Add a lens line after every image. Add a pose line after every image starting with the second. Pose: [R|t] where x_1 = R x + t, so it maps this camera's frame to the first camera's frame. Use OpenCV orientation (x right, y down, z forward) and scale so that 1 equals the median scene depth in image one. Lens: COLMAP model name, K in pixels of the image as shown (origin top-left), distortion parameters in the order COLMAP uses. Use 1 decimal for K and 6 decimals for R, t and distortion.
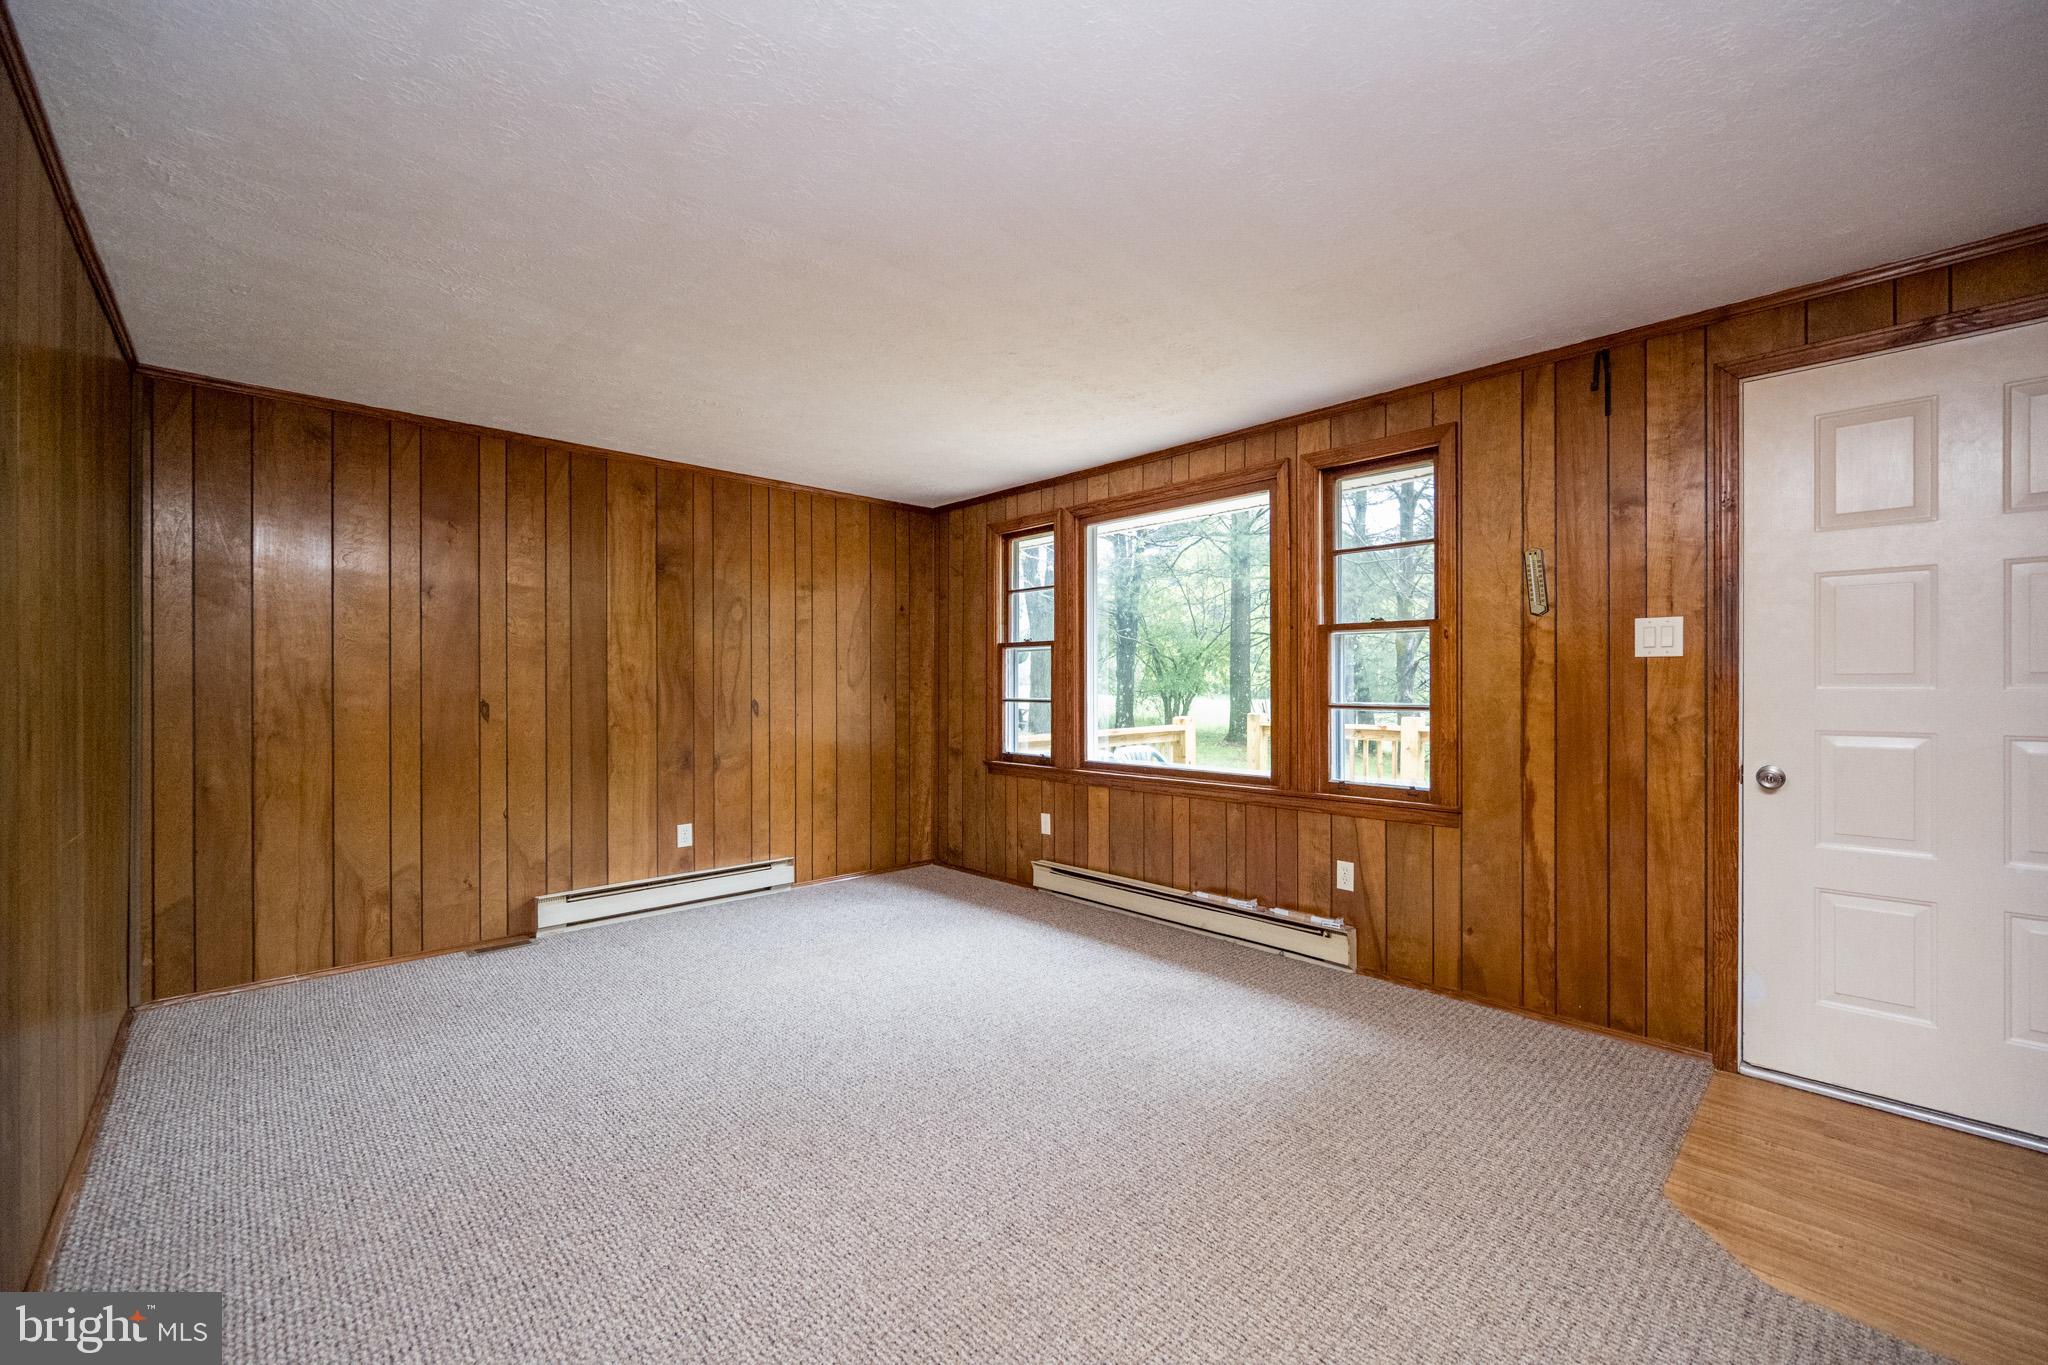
lens RADIAL K [[828.4, 0, 1051.9], [0, 828.4, 683.1], [0, 0, 1]] dist [-0.007036, 0.000899]
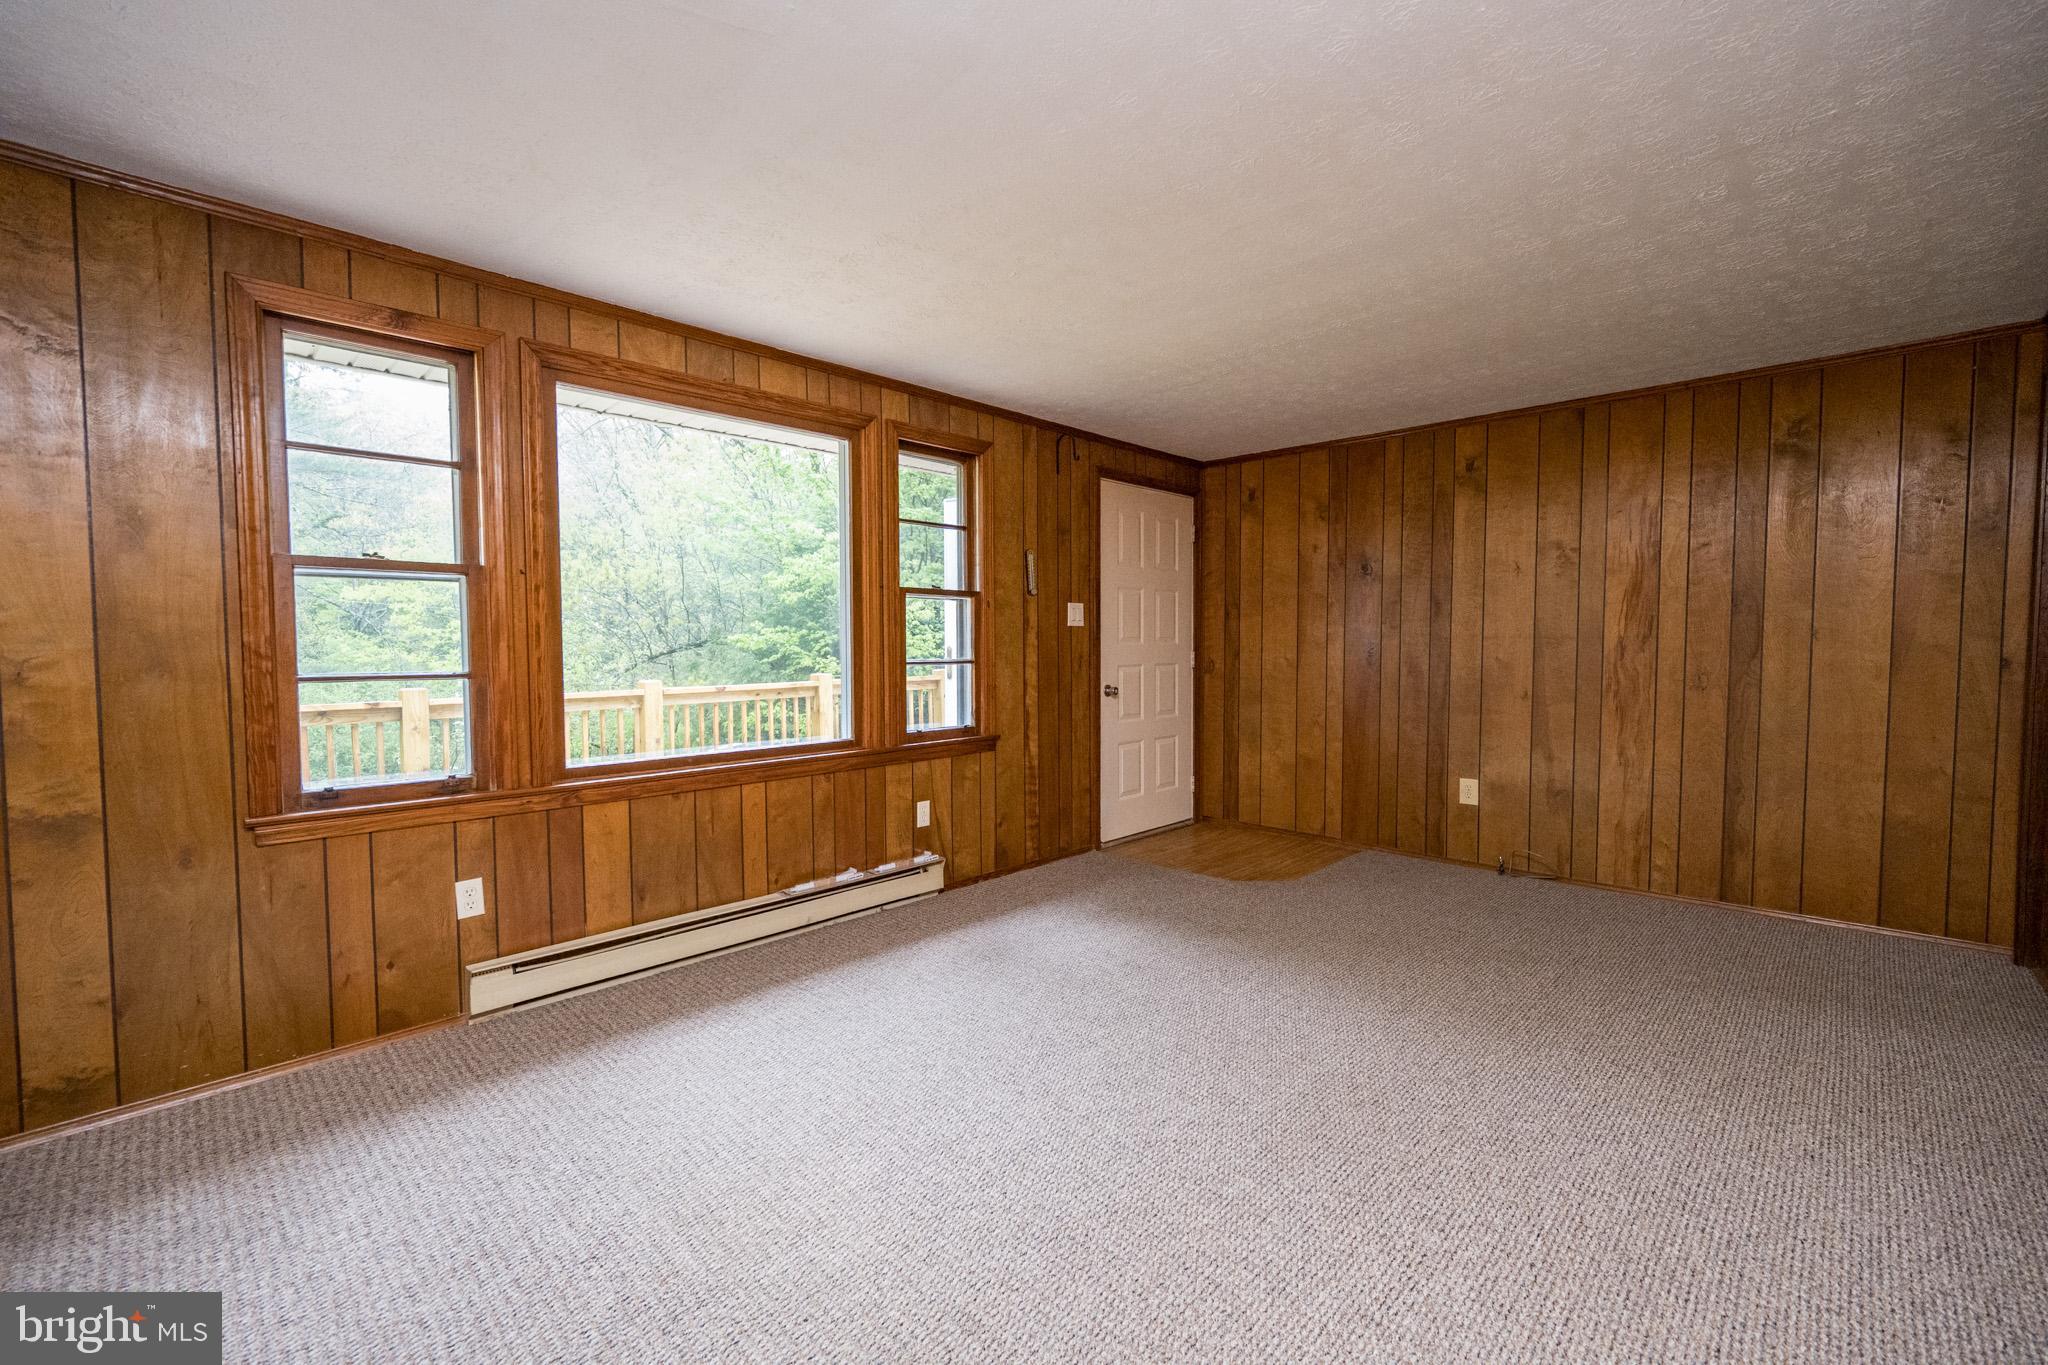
lens RADIAL K [[867.9, 0, 1020.8], [0, 867.9, 677.0], [0, 0, 1]] dist [-0.008549, -0.001574]
pose [[-0.030357, -0.032879, 0.998998, -0.675623], [0.010595, 0.999392, 0.033214, 0.009125], [-0.999483, 0.011592, -0.029990, 0.750661]]
